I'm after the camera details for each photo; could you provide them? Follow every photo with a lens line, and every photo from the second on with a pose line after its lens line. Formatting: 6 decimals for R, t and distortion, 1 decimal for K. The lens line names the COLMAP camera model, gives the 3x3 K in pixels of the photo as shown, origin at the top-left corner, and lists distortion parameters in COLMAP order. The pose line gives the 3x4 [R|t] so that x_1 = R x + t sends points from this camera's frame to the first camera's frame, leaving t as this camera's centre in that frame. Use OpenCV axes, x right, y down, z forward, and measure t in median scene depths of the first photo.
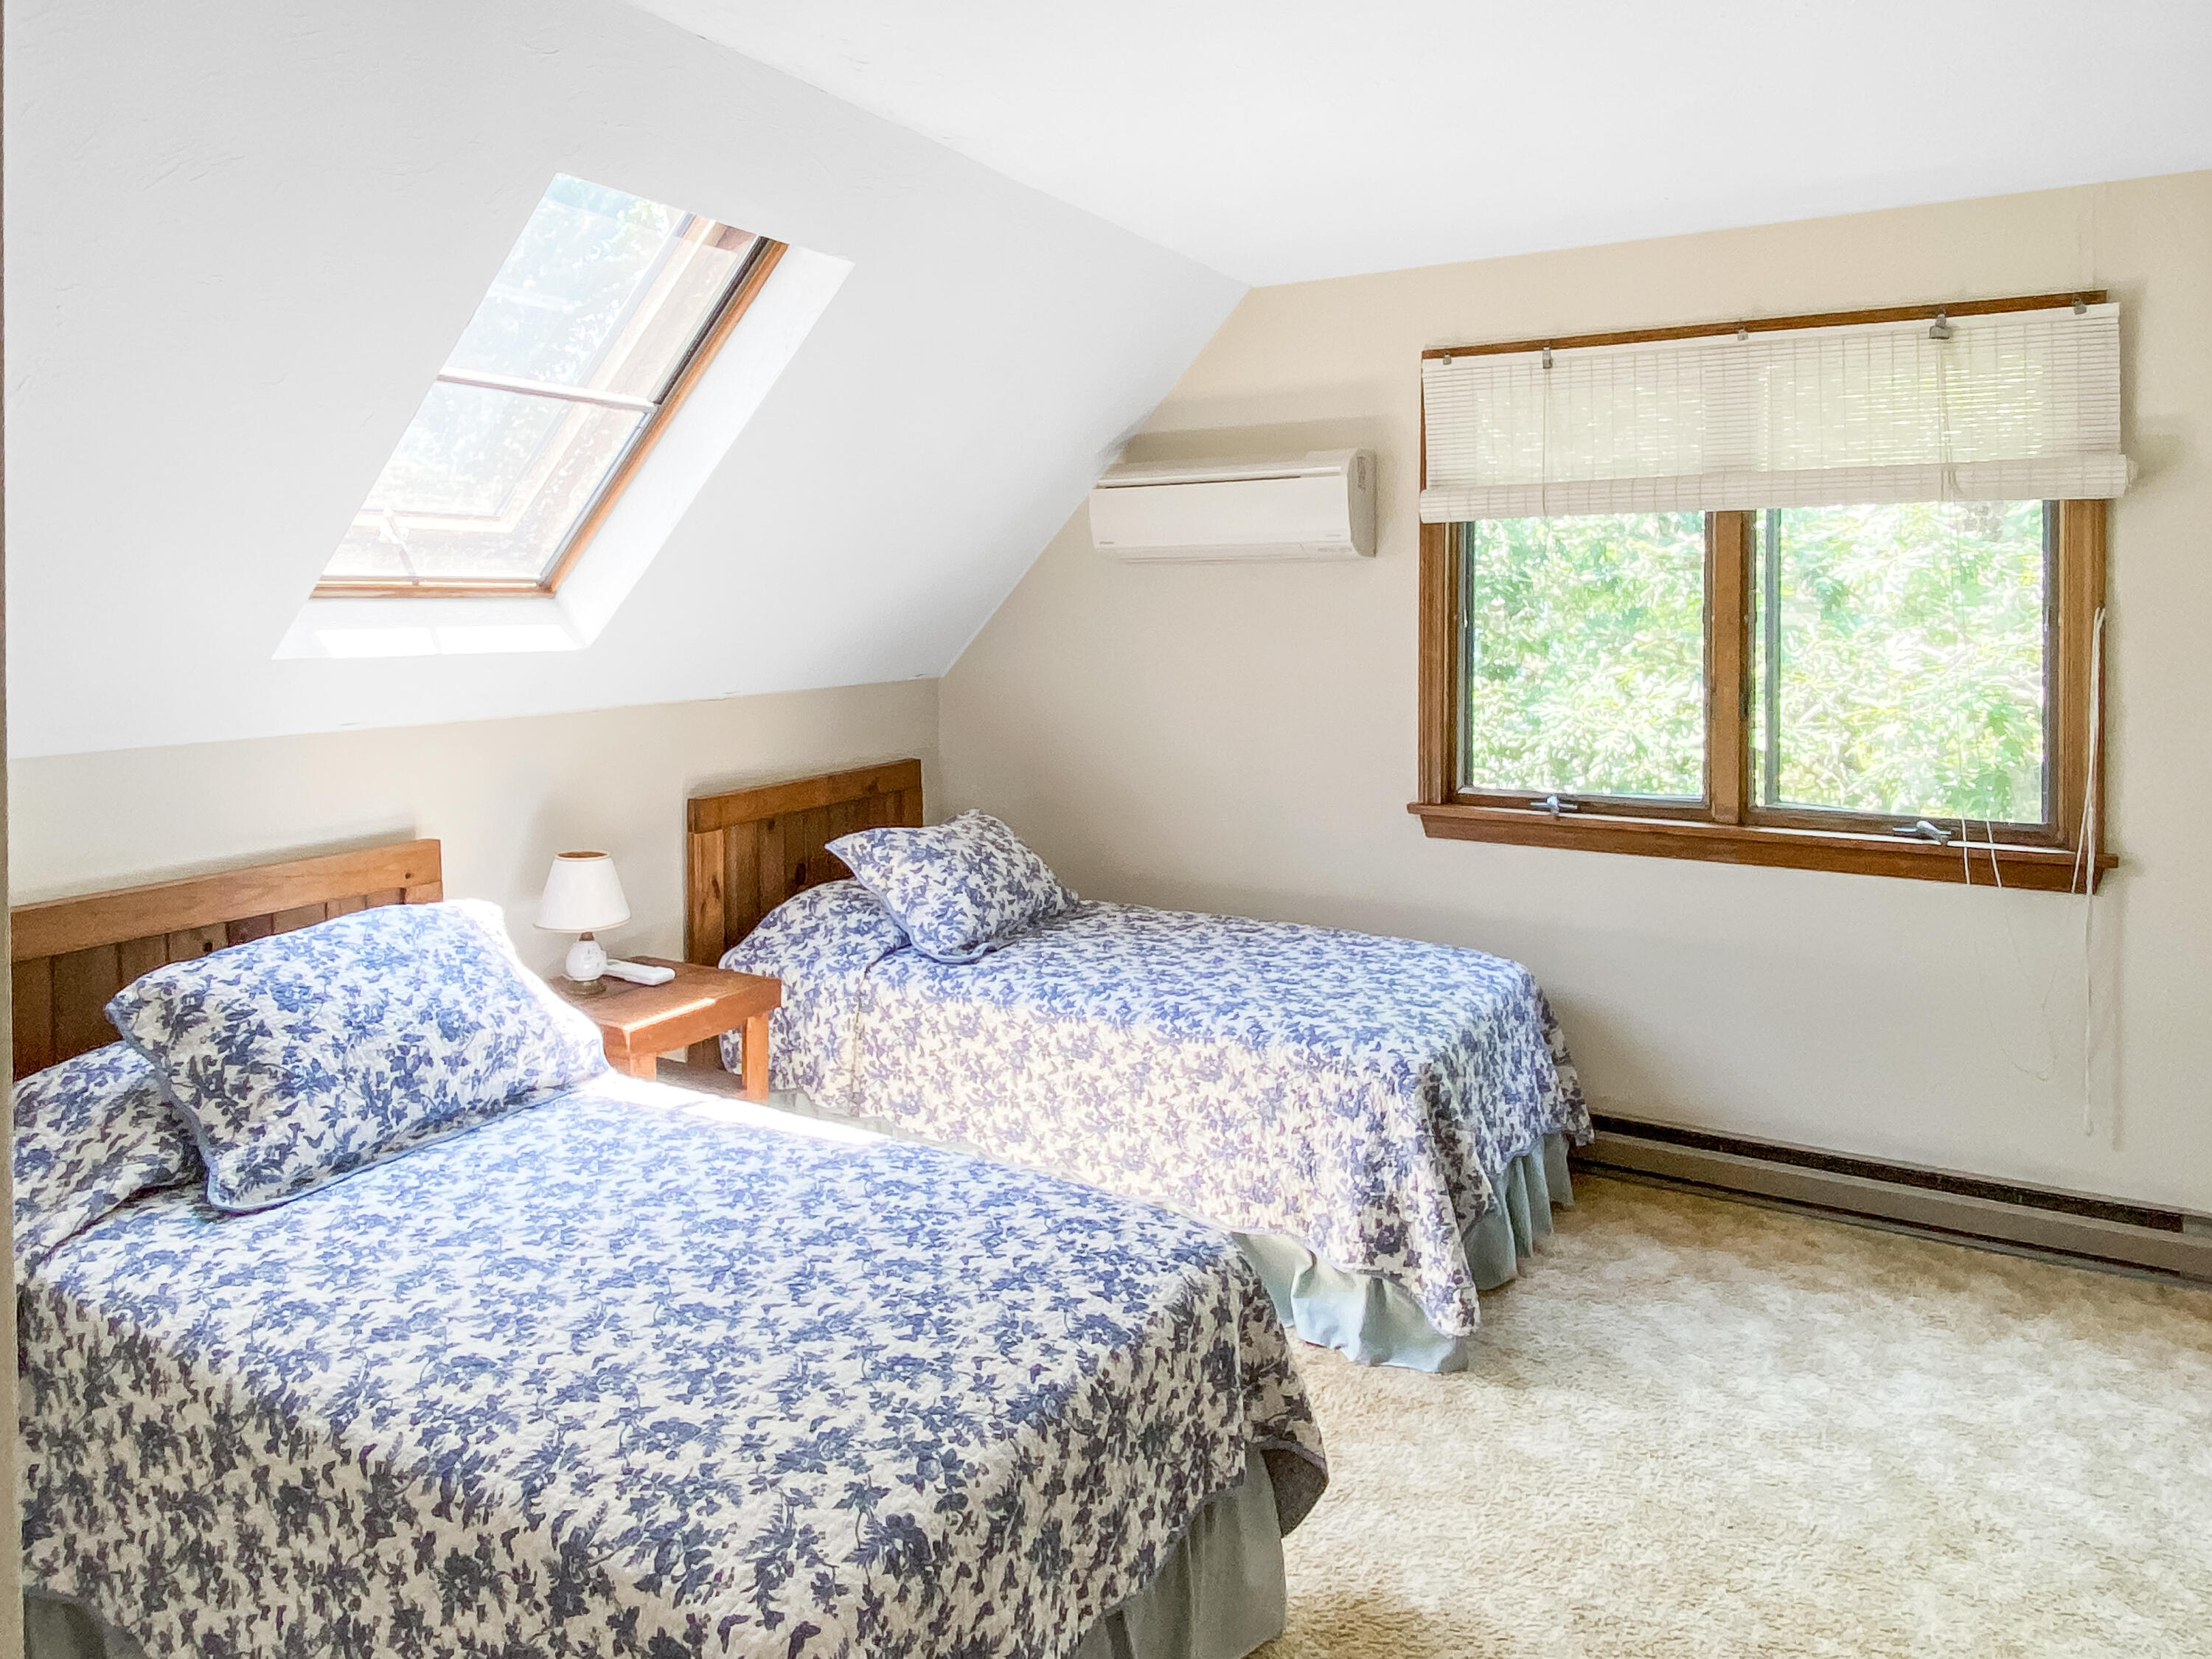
lens RADIAL K [[1445.4, 0, 1139.4], [0, 1445.4, 827.6], [0, 0, 1]] dist [0.082285, -0.101506]
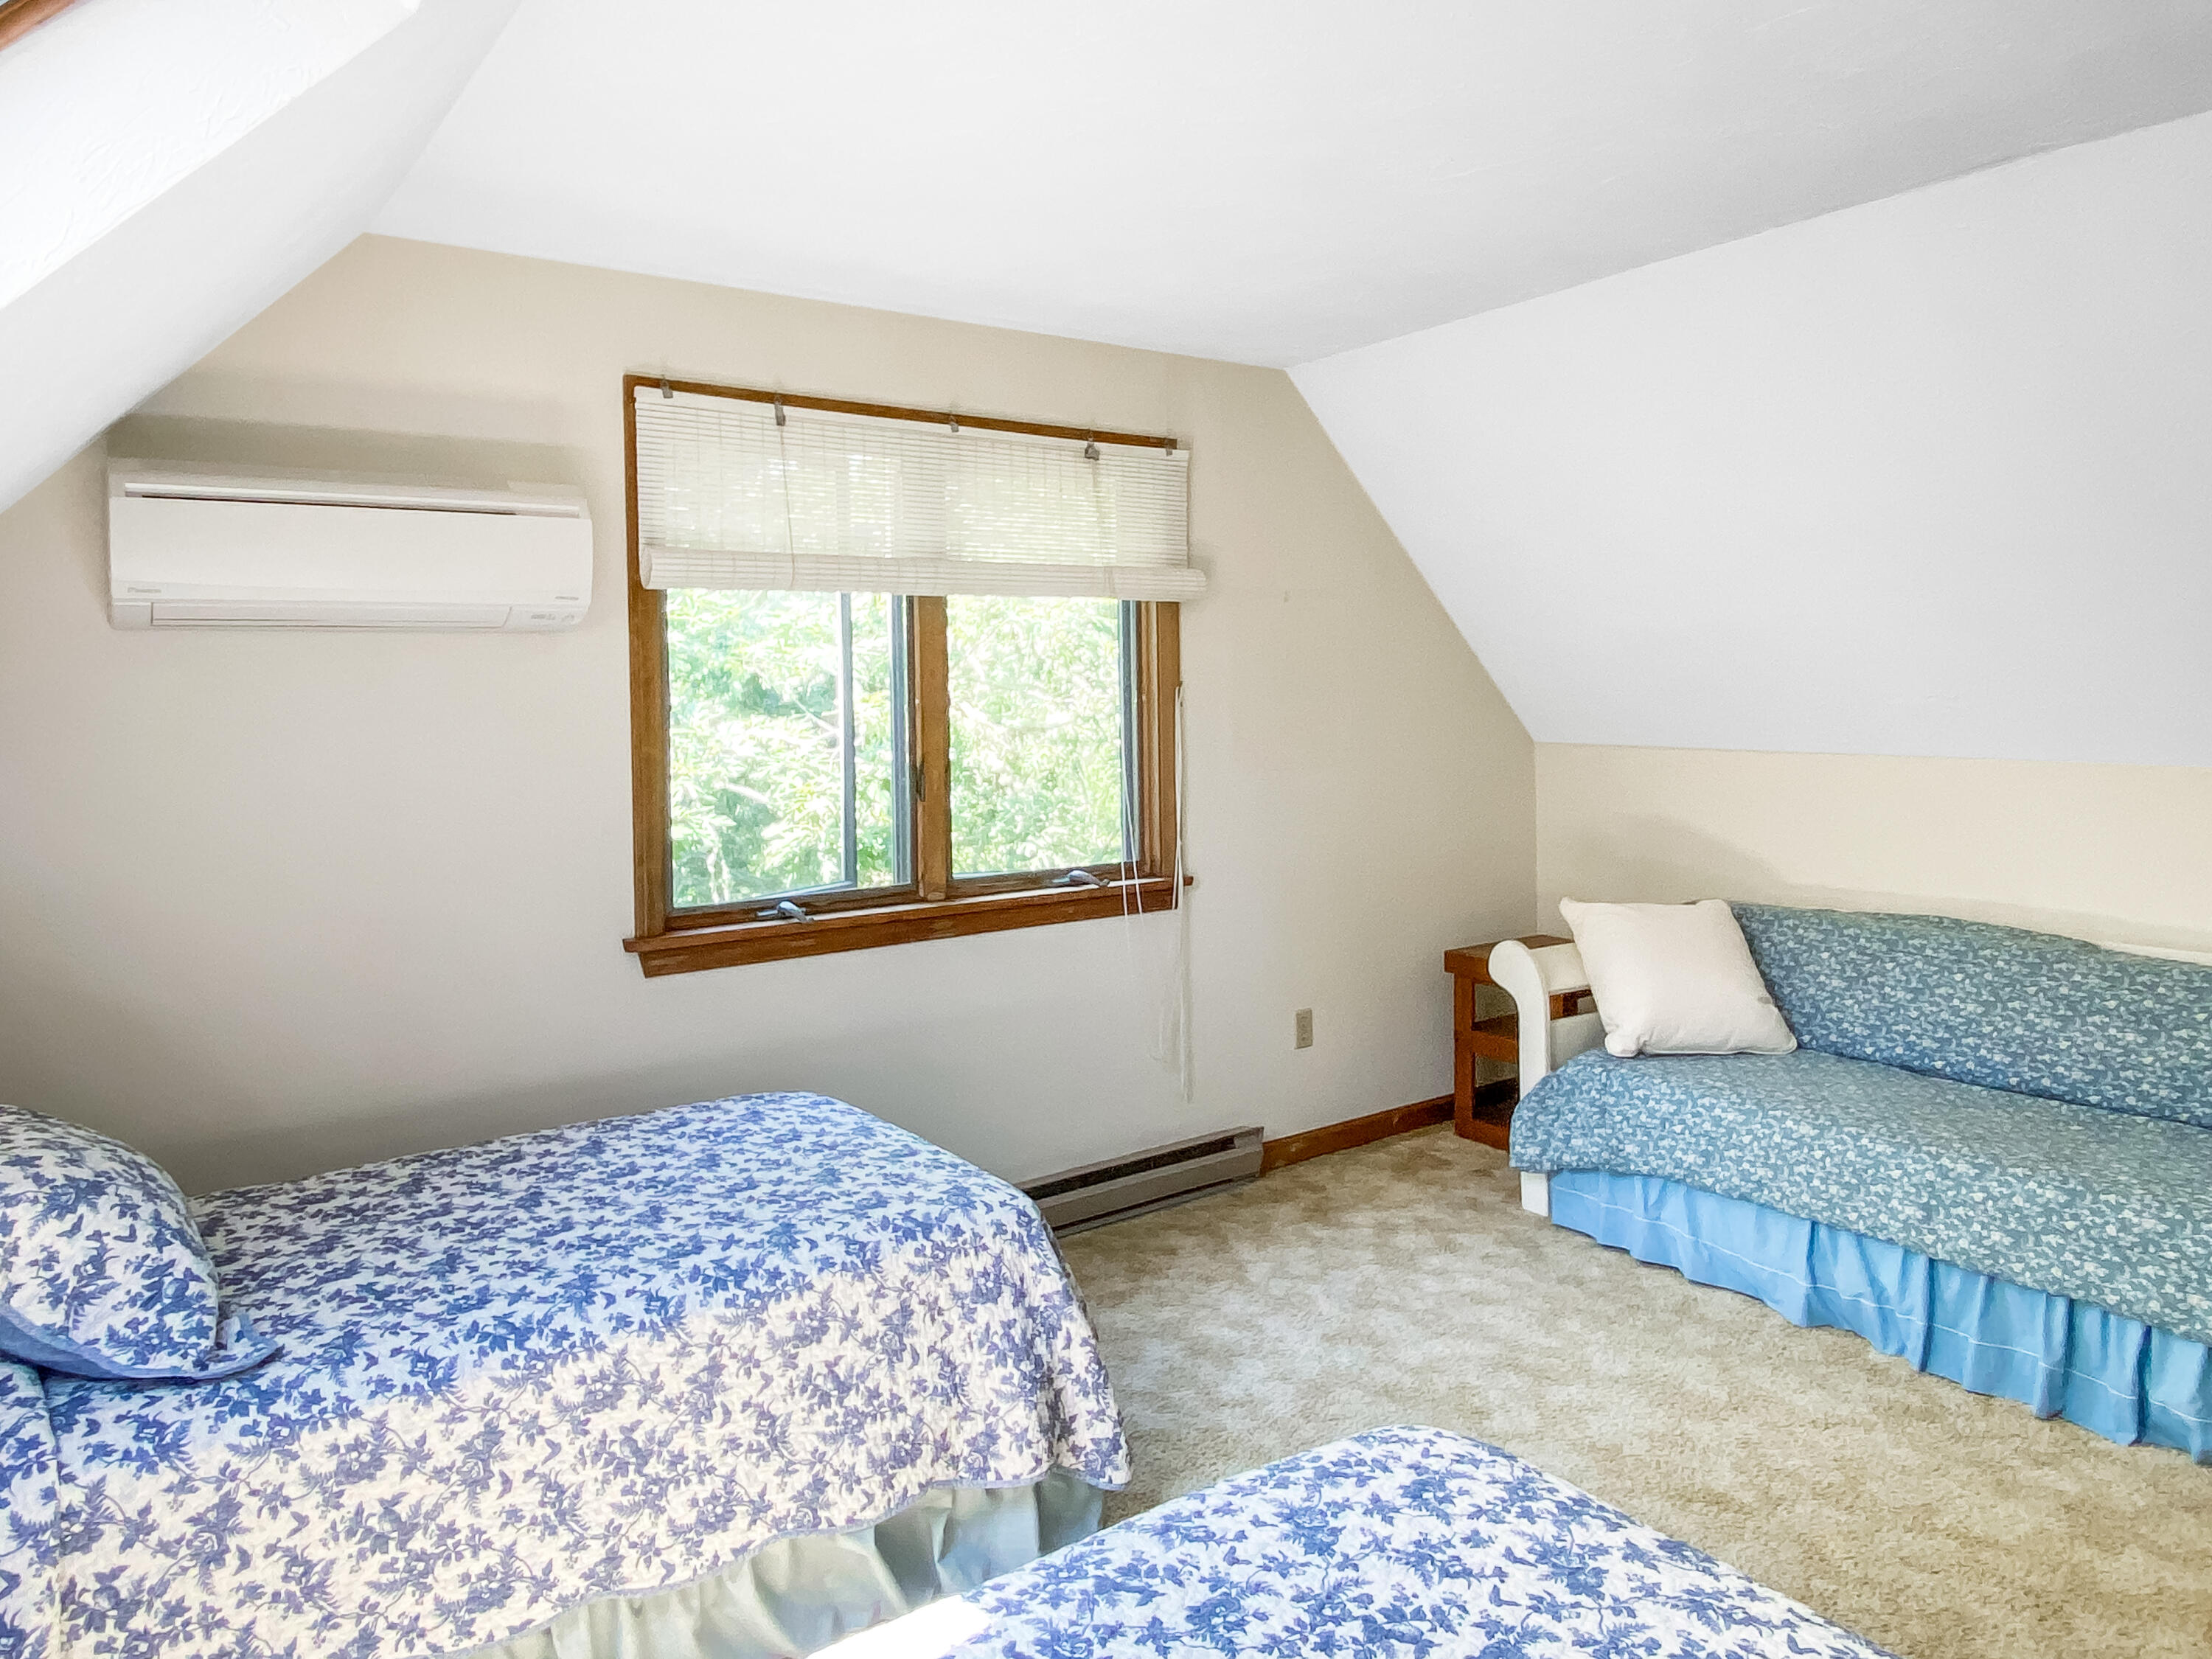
lens RADIAL K [[1445.4, 0, 1139.4], [0, 1445.4, 827.6], [0, 0, 1]] dist [0.082285, -0.101506]
pose [[0.404138, -0.099778, 0.909240, -0.488162], [0.151086, 0.987661, 0.041229, -0.078623], [-0.902134, 0.120711, 0.414226, 0.486312]]
